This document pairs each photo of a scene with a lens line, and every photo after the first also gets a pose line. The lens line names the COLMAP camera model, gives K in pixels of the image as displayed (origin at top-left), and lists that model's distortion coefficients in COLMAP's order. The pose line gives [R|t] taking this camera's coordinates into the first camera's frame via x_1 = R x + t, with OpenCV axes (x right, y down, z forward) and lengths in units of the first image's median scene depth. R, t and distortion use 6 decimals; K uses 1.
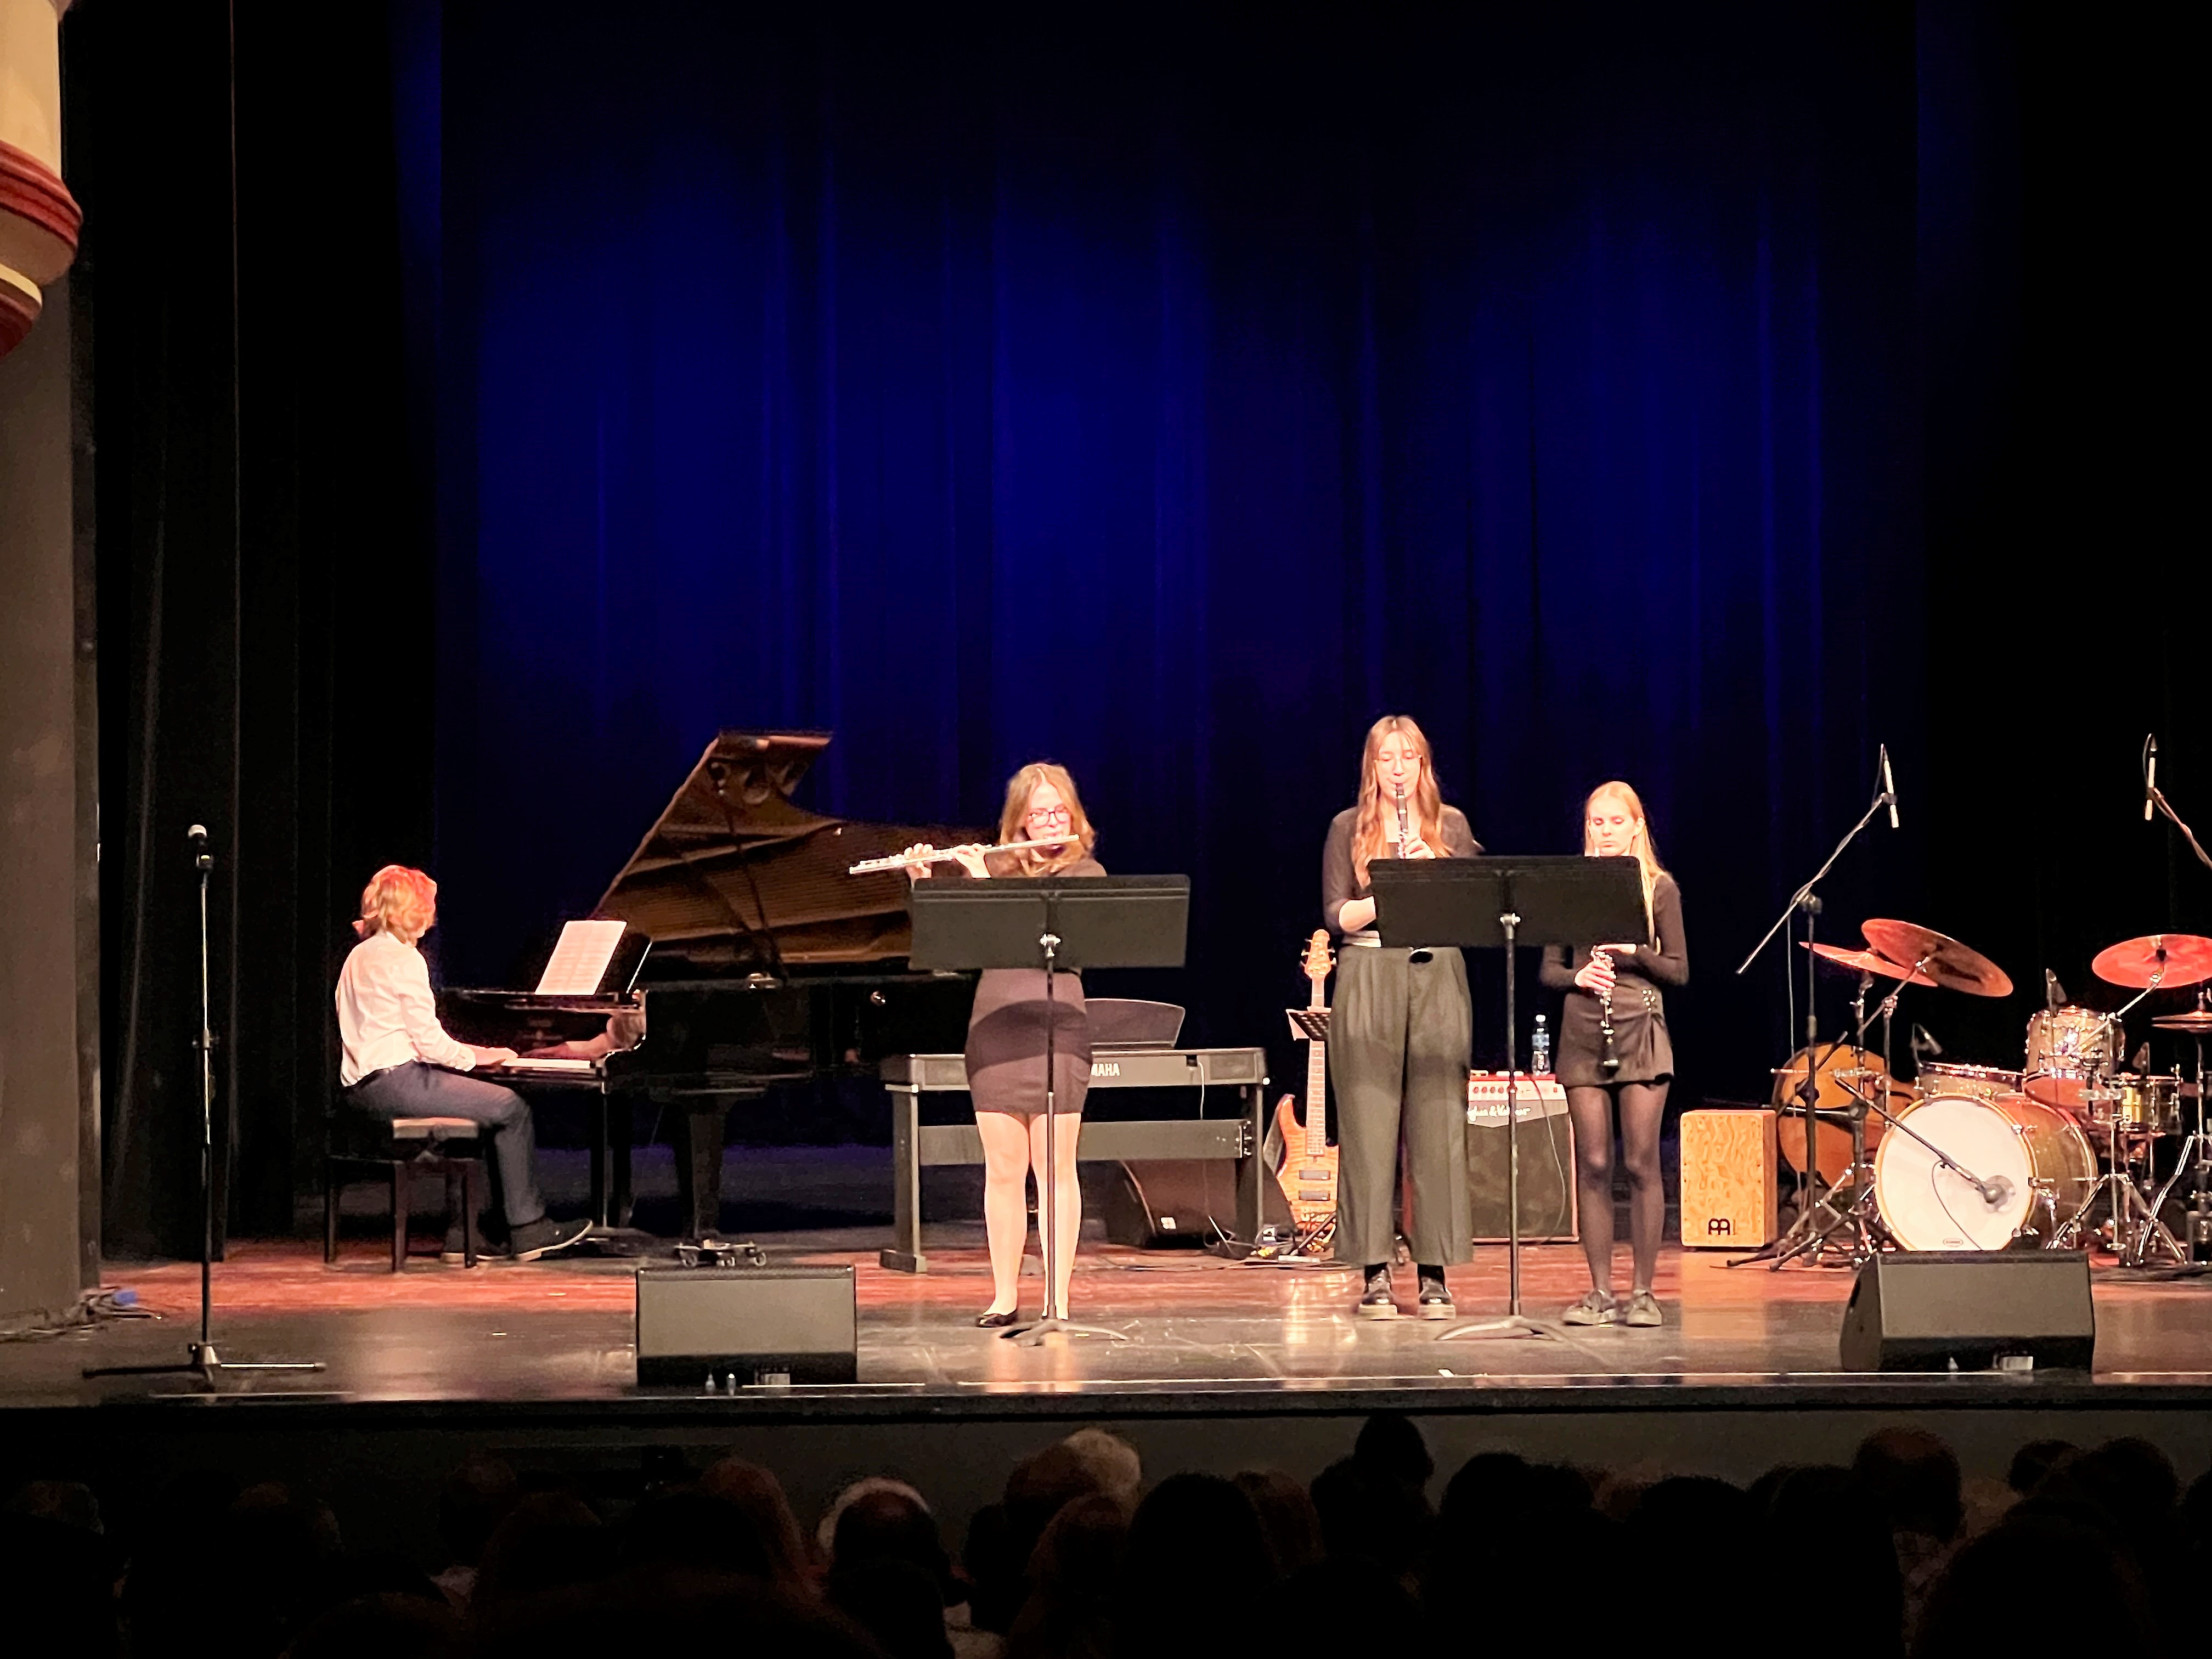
lens RADIAL K [[6243.6, 0, 1106.0], [0, 6243.6, 829.5], [0, 0, 1]] dist [-0.572164, 15.888799]
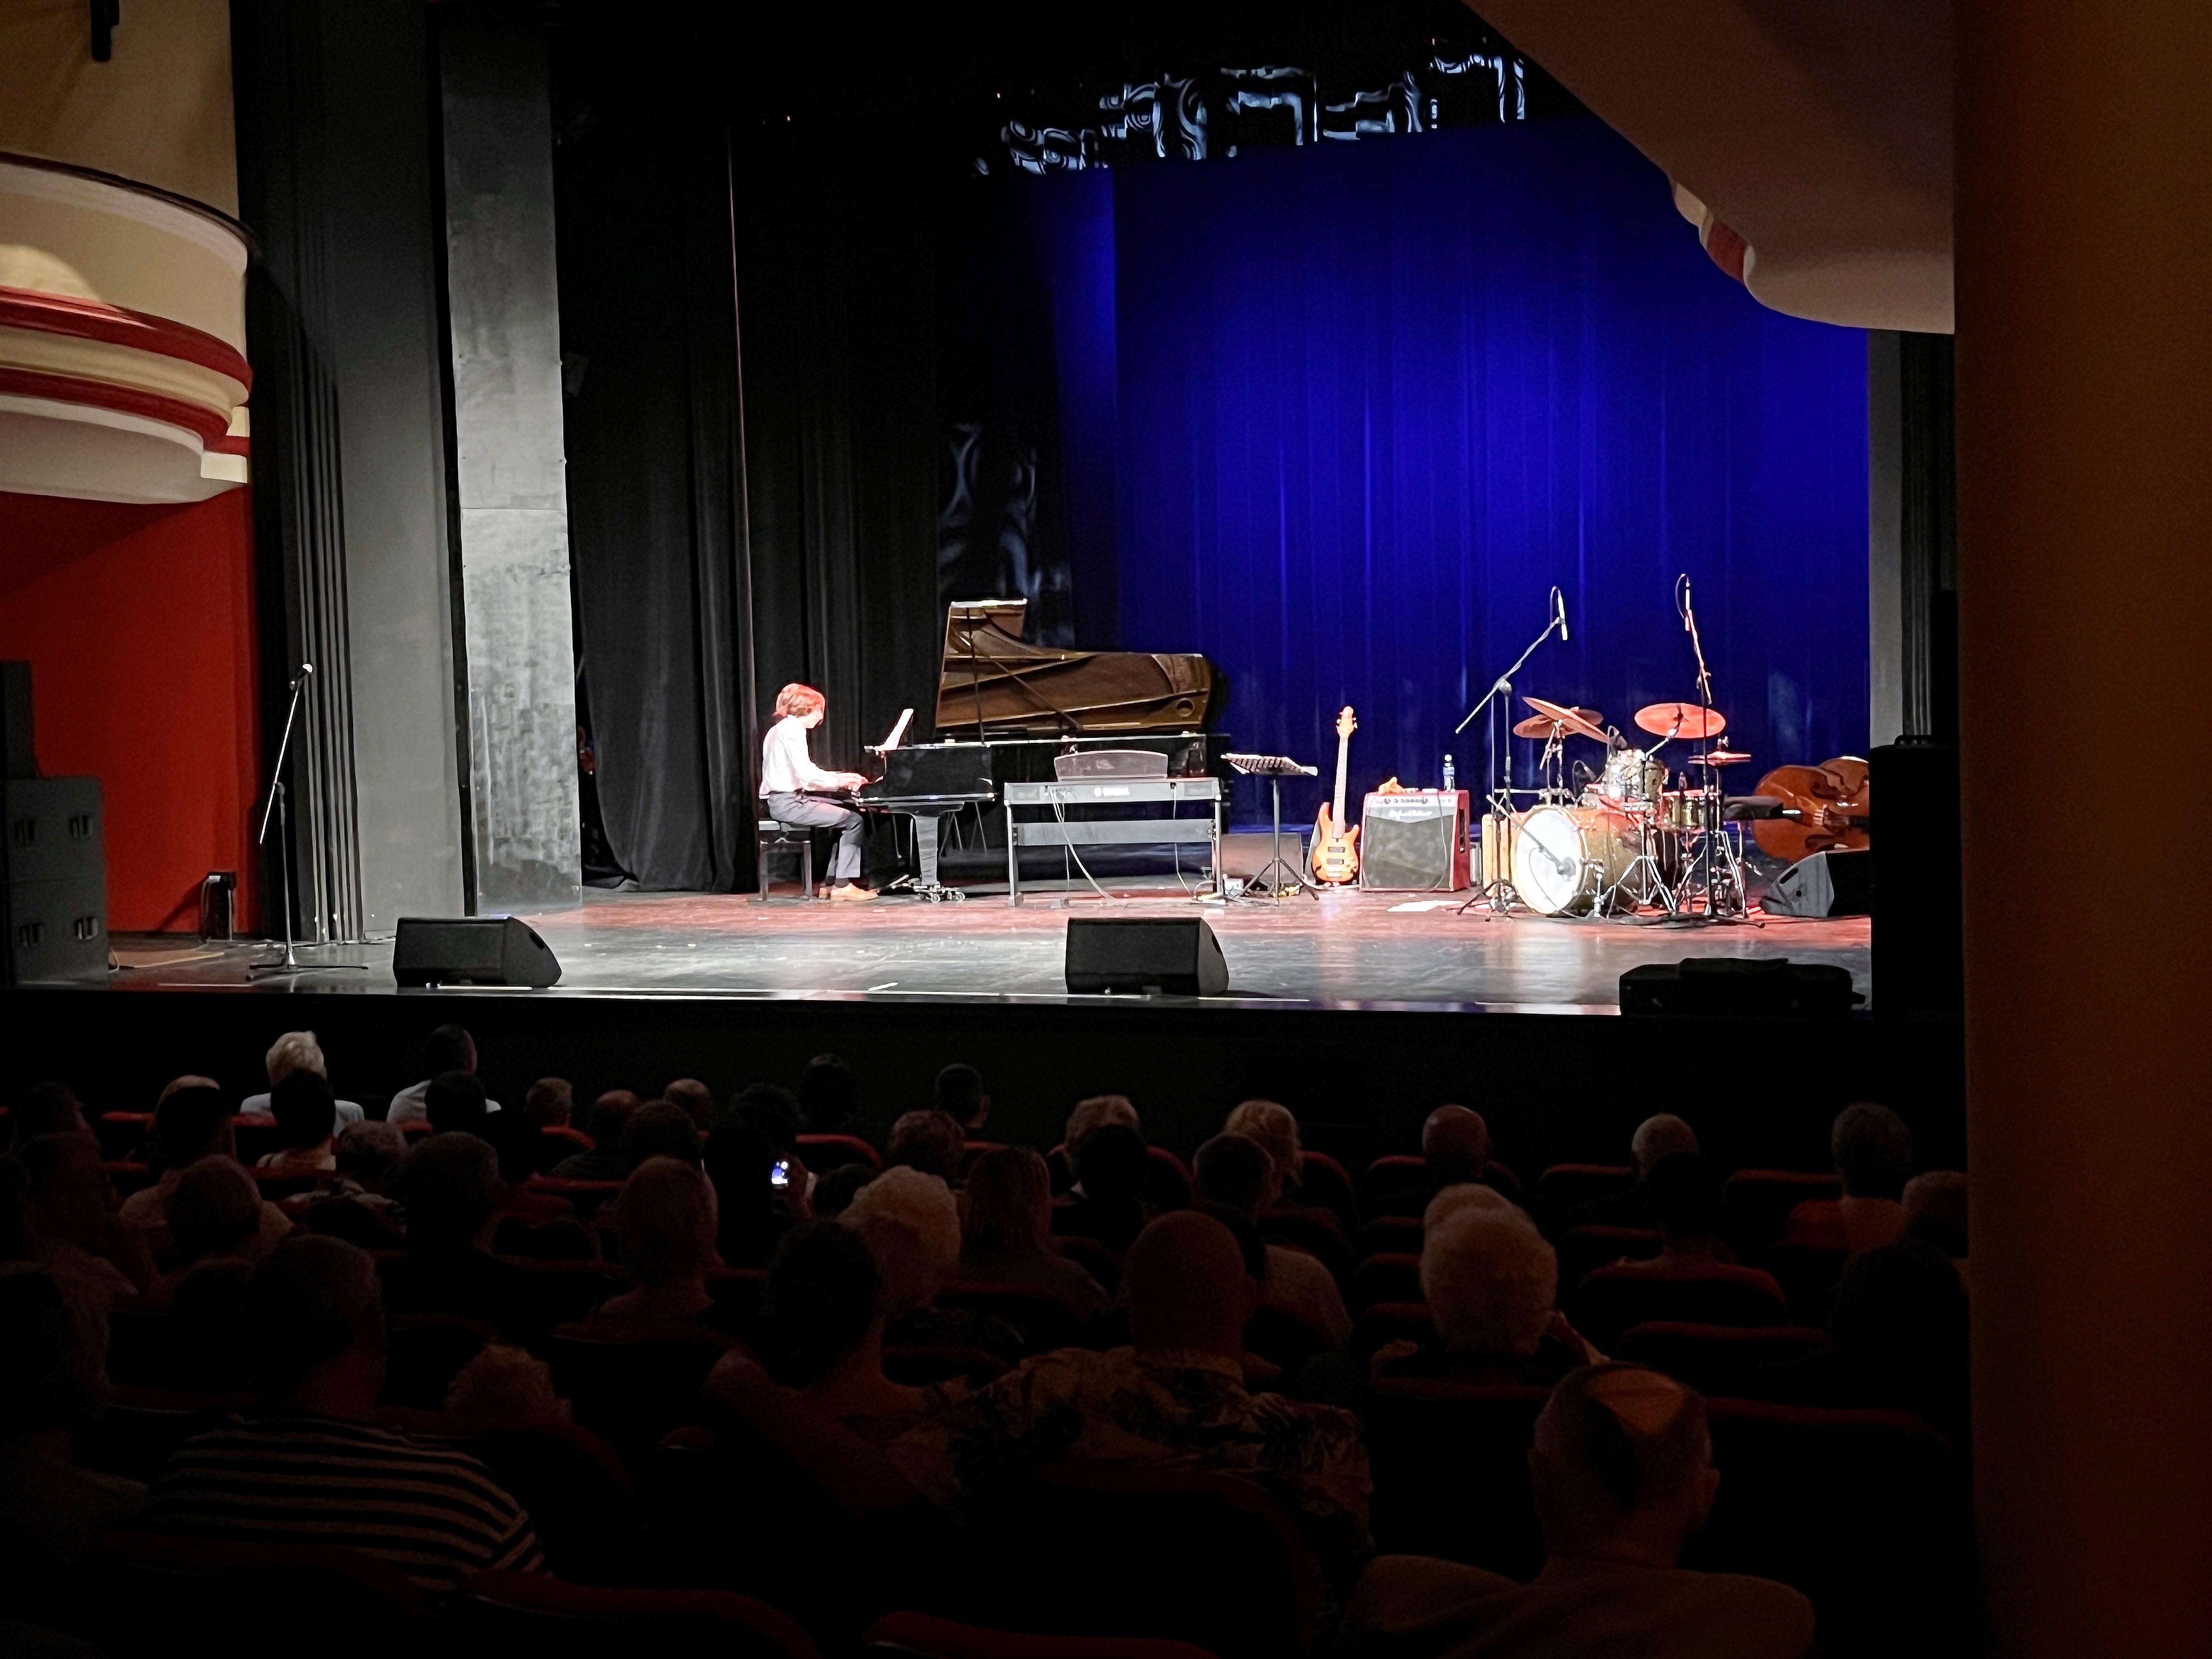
lens RADIAL K [[2860.7, 0, 1098.6], [0, 2860.7, 889.6], [0, 0, 1]] dist [0.109333, -0.028226]
pose [[0.904019, 0.011145, -0.427347, 0.343606], [0.023425, 0.996867, 0.075551, 0.005475], [0.426851, -0.078310, 0.900925, 0.280498]]
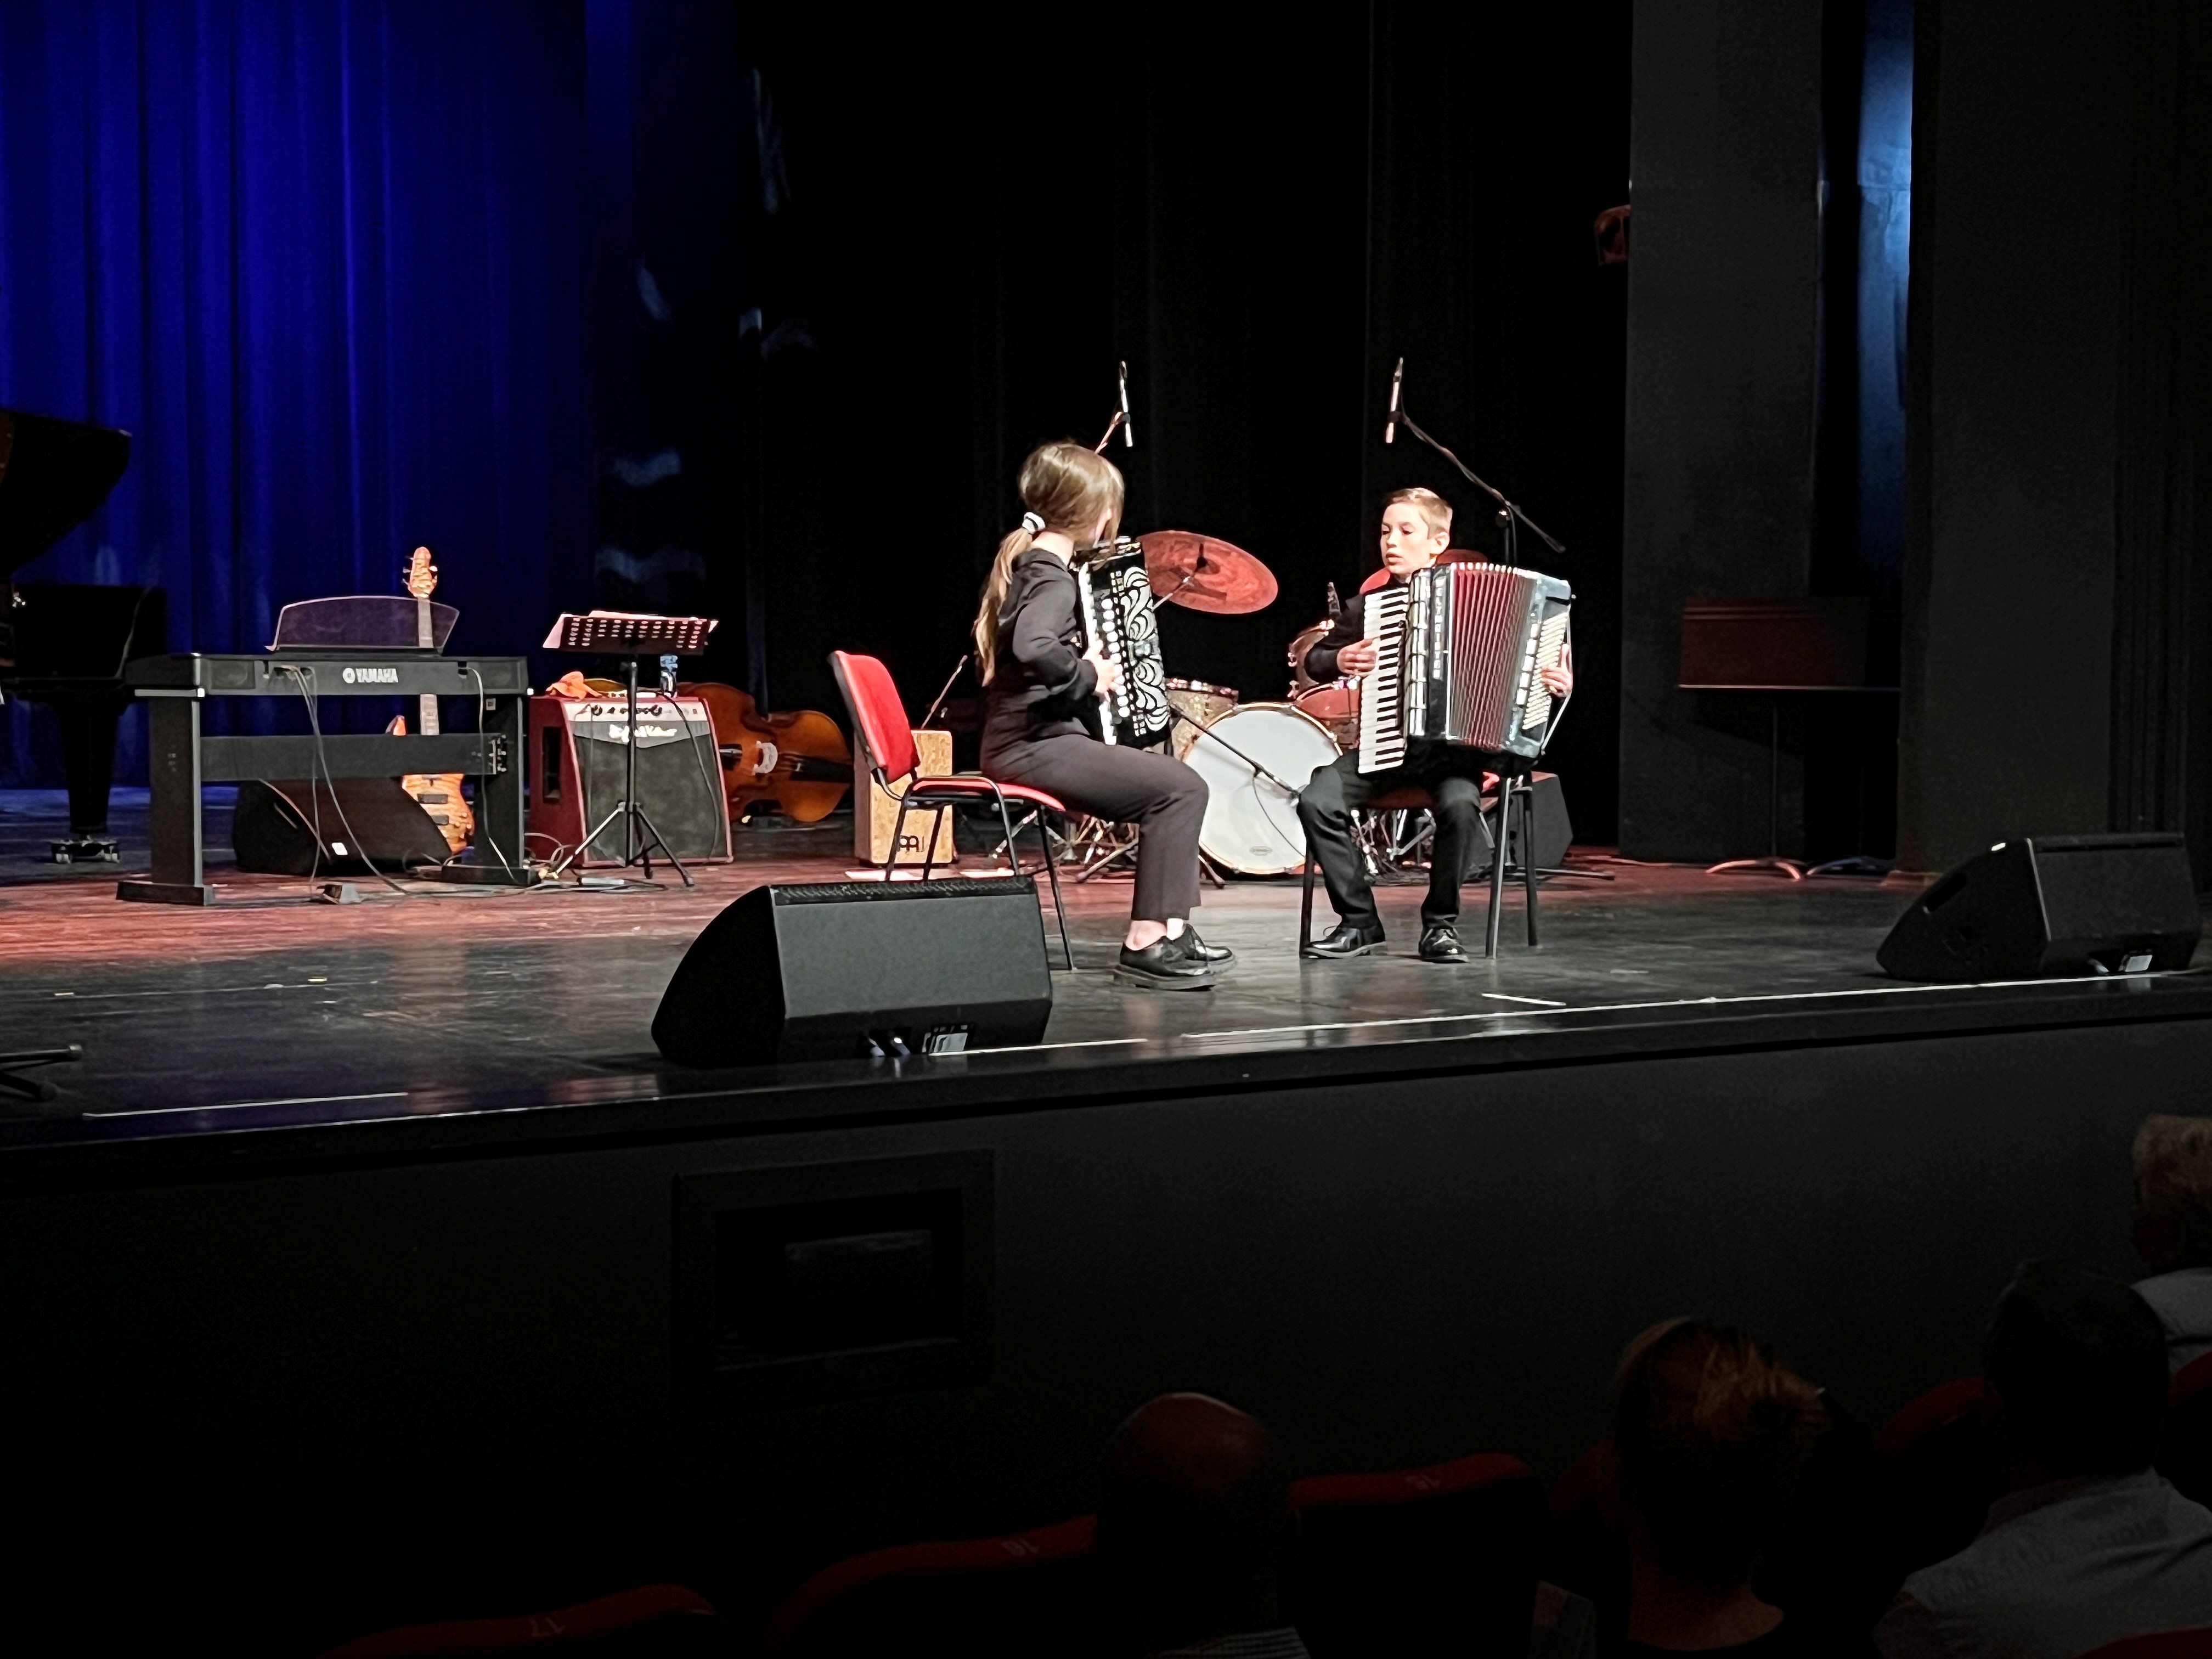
lens RADIAL K [[3674.1, 0, 1110.8], [0, 3674.1, 870.7], [0, 0, 1]] dist [0.263240, -1.108132]
pose [[0.851824, -0.018280, 0.523508, -0.196464], [-0.013701, 0.998272, 0.057151, 0.035280], [-0.523648, -0.055855, 0.850102, 0.496406]]
